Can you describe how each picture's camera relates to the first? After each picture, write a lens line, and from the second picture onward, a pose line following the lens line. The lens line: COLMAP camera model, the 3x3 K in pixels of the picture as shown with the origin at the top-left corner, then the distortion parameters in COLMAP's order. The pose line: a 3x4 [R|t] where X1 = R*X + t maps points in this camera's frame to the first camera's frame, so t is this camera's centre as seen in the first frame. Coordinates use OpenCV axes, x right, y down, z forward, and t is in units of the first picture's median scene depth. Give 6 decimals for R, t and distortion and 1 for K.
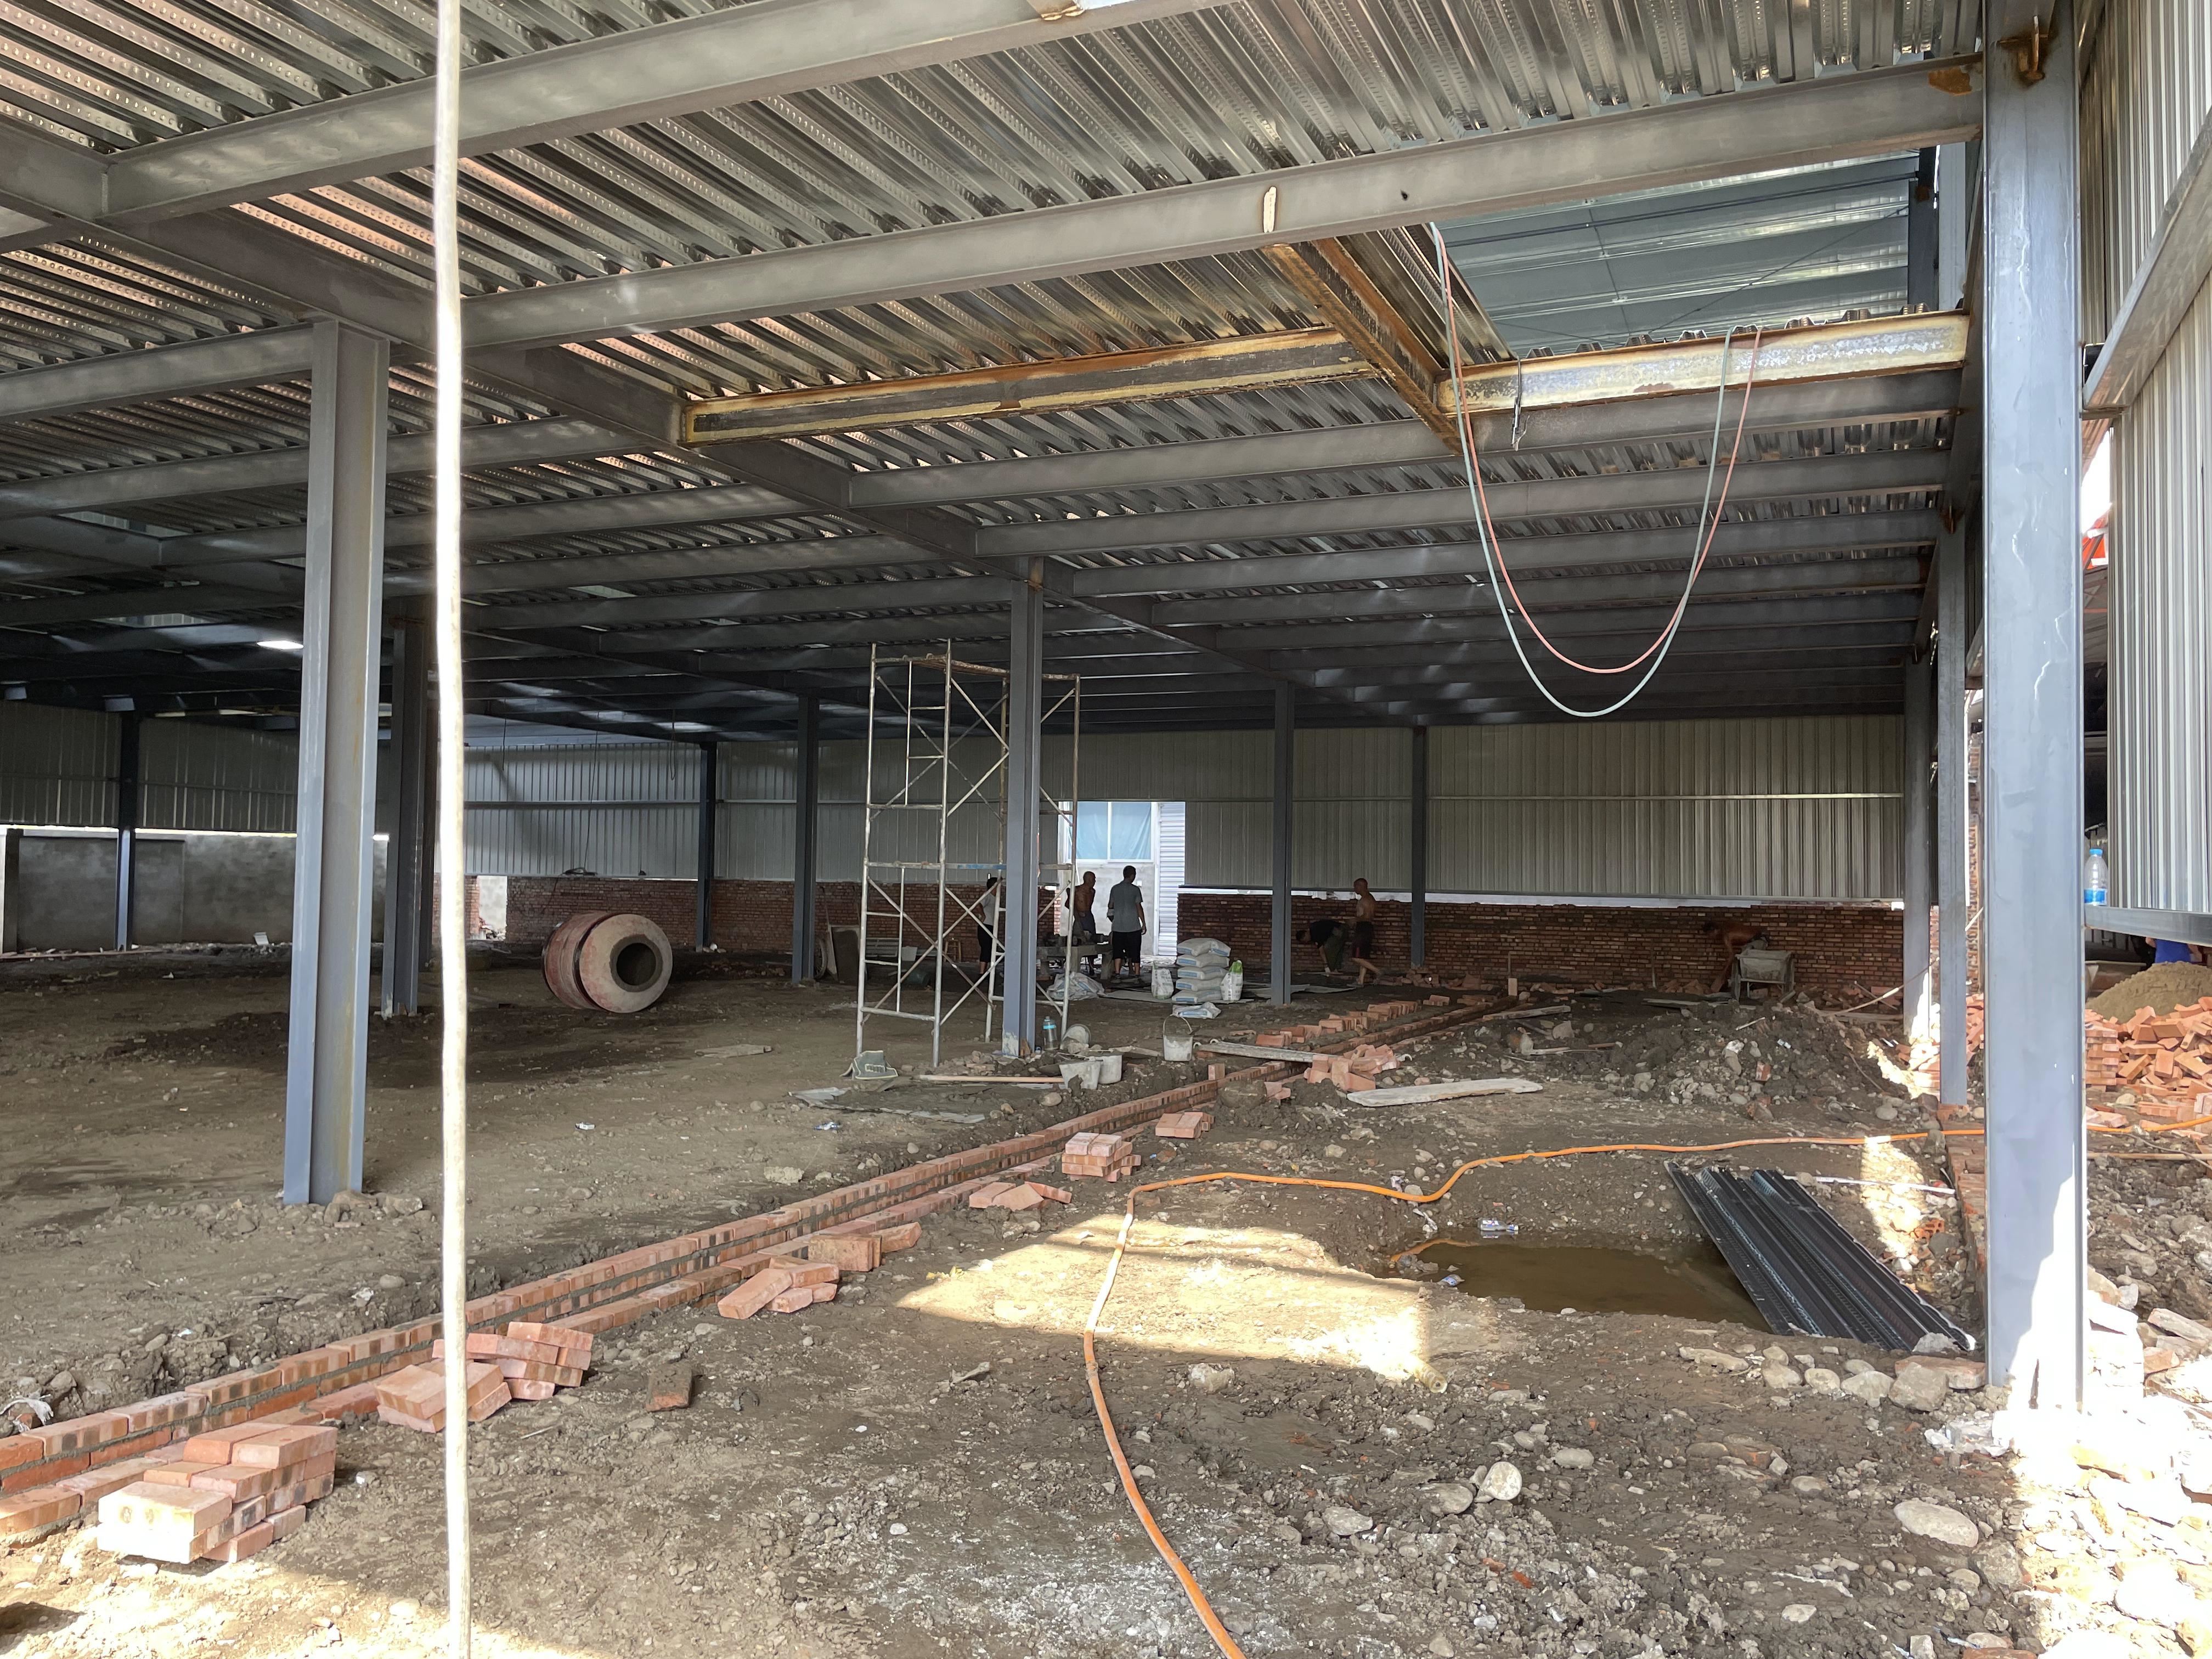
lens RADIAL K [[1687.7, 0, 1106.1], [0, 1687.7, 828.9], [0, 0, 1]] dist [0.010228, -0.008067]
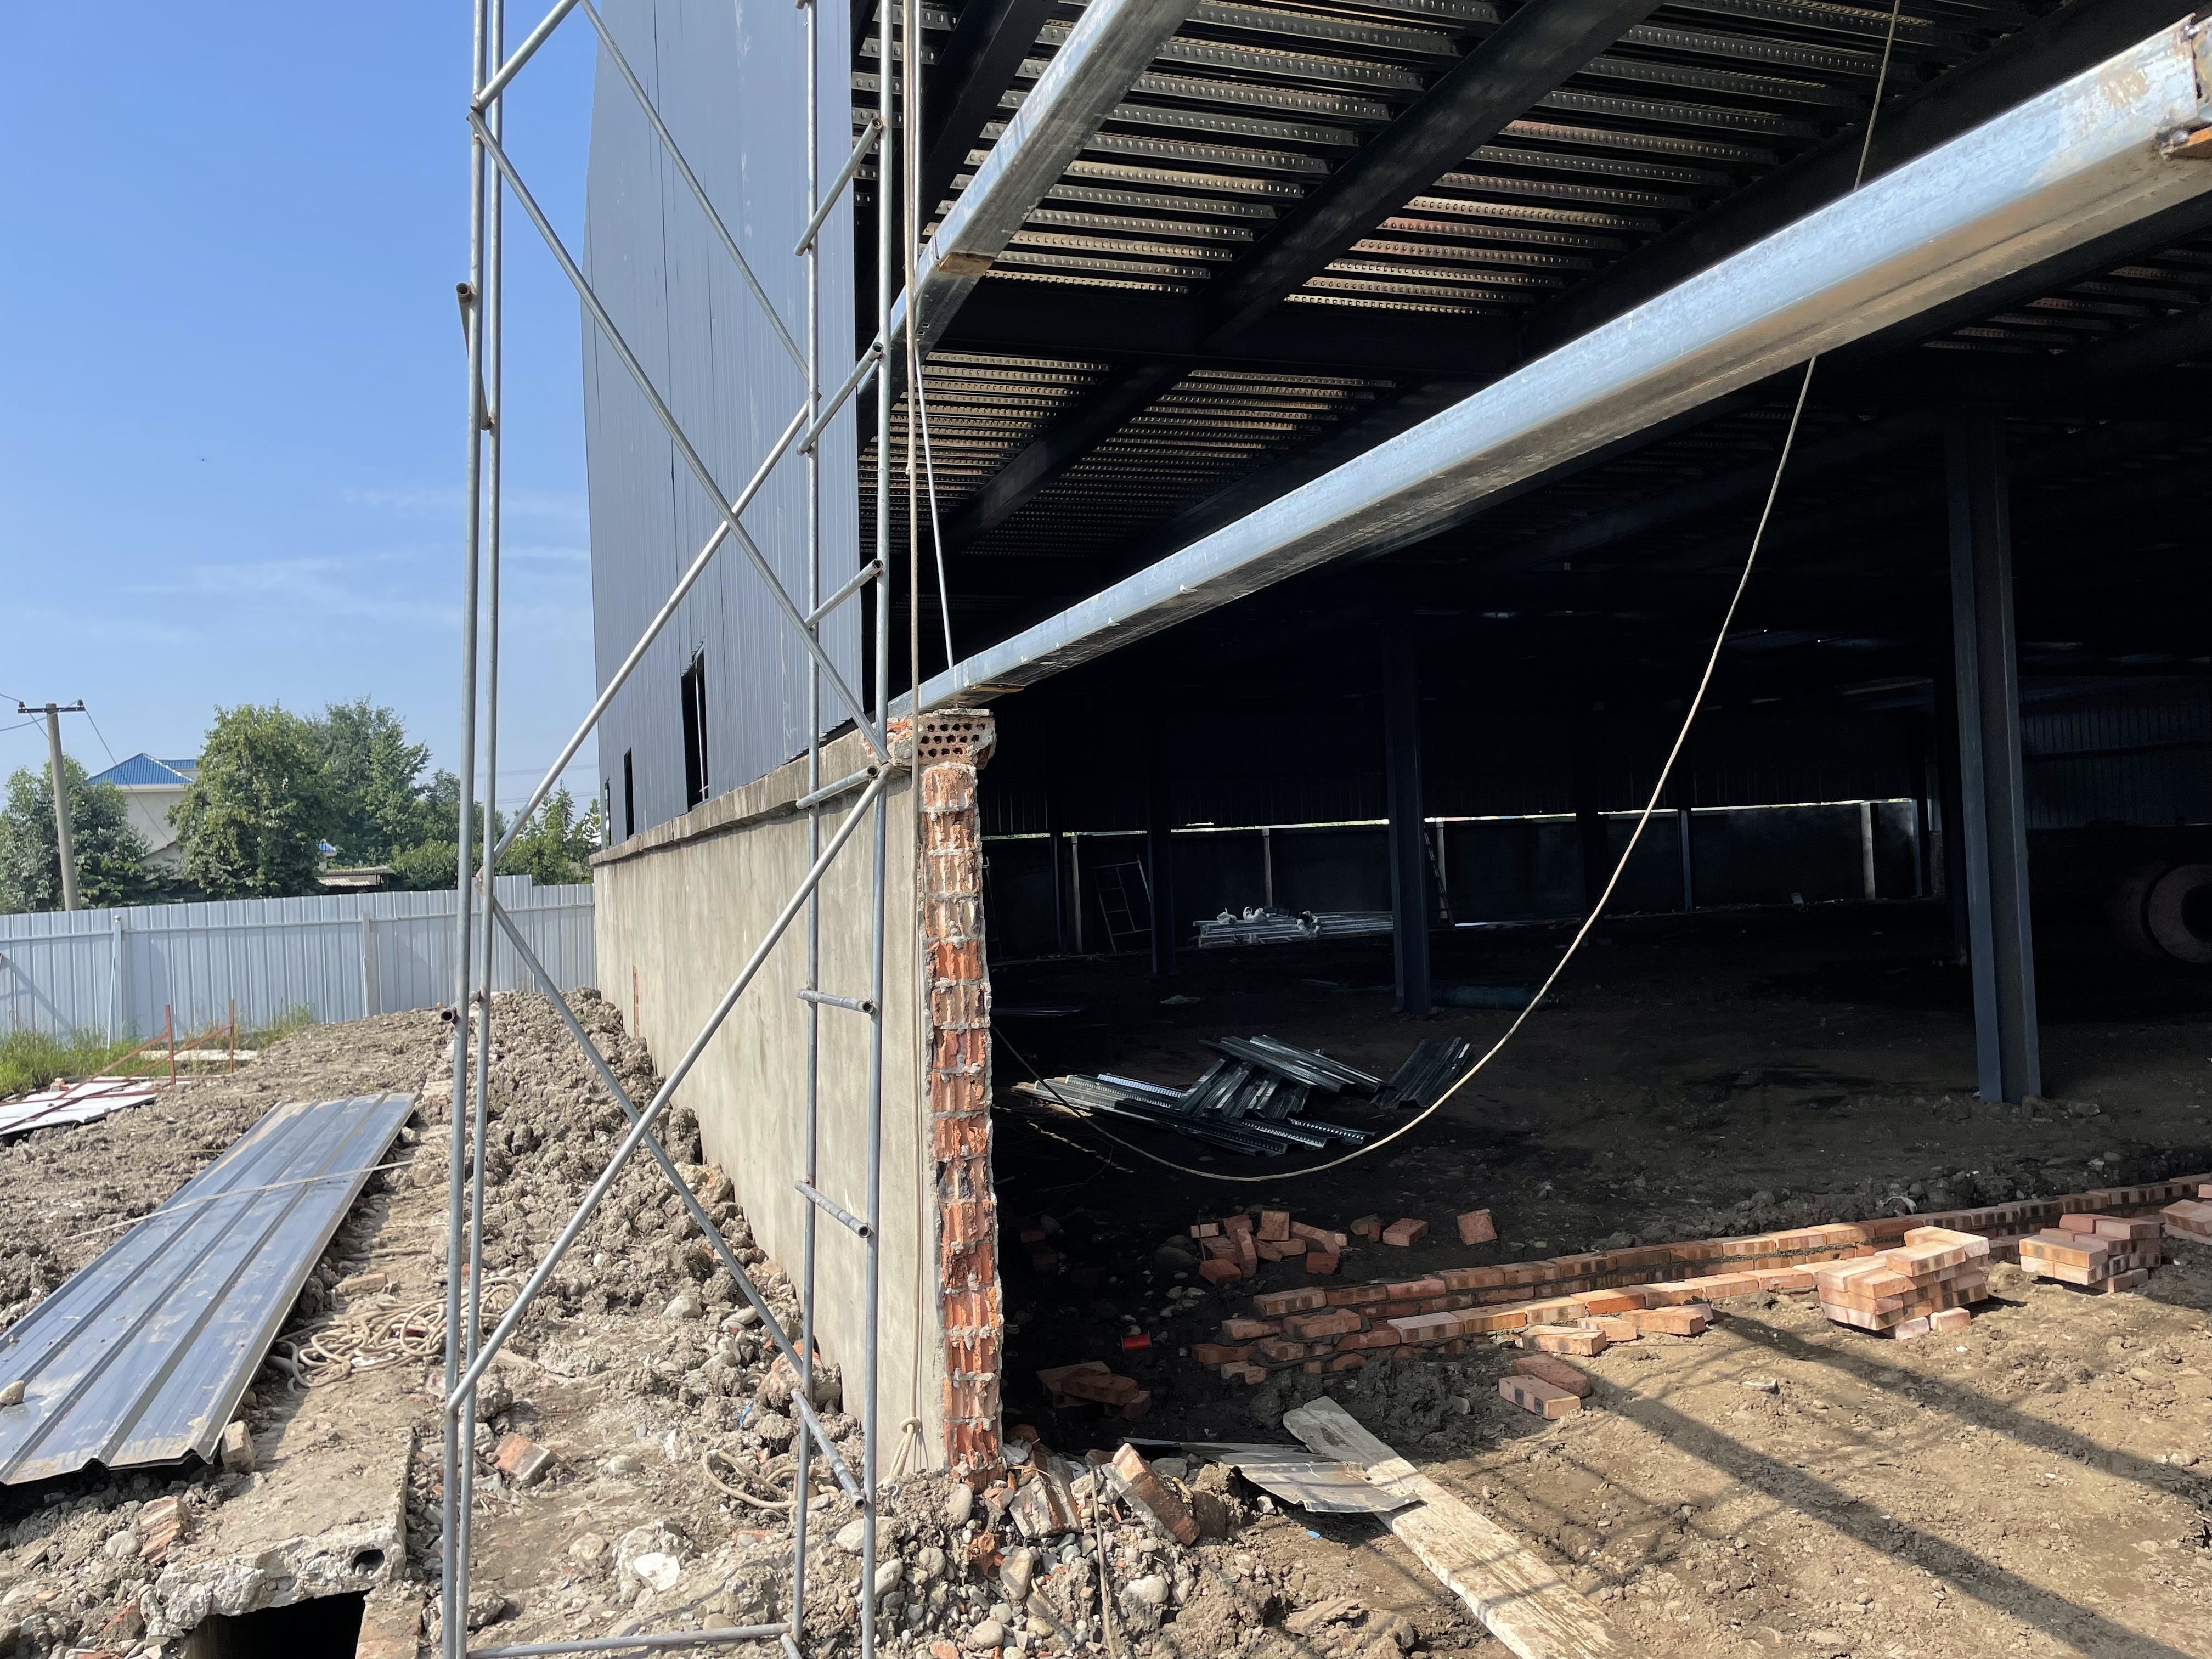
lens RADIAL K [[1687.7, 0, 1099.7], [0, 1687.7, 830.6], [0, 0, 1]] dist [0.010228, -0.008067]
pose [[0.684983, -0.054880, -0.726489, 0.005820], [0.074381, 0.997216, -0.005200, -0.040748], [0.724752, -0.050475, 0.687158, -0.525114]]
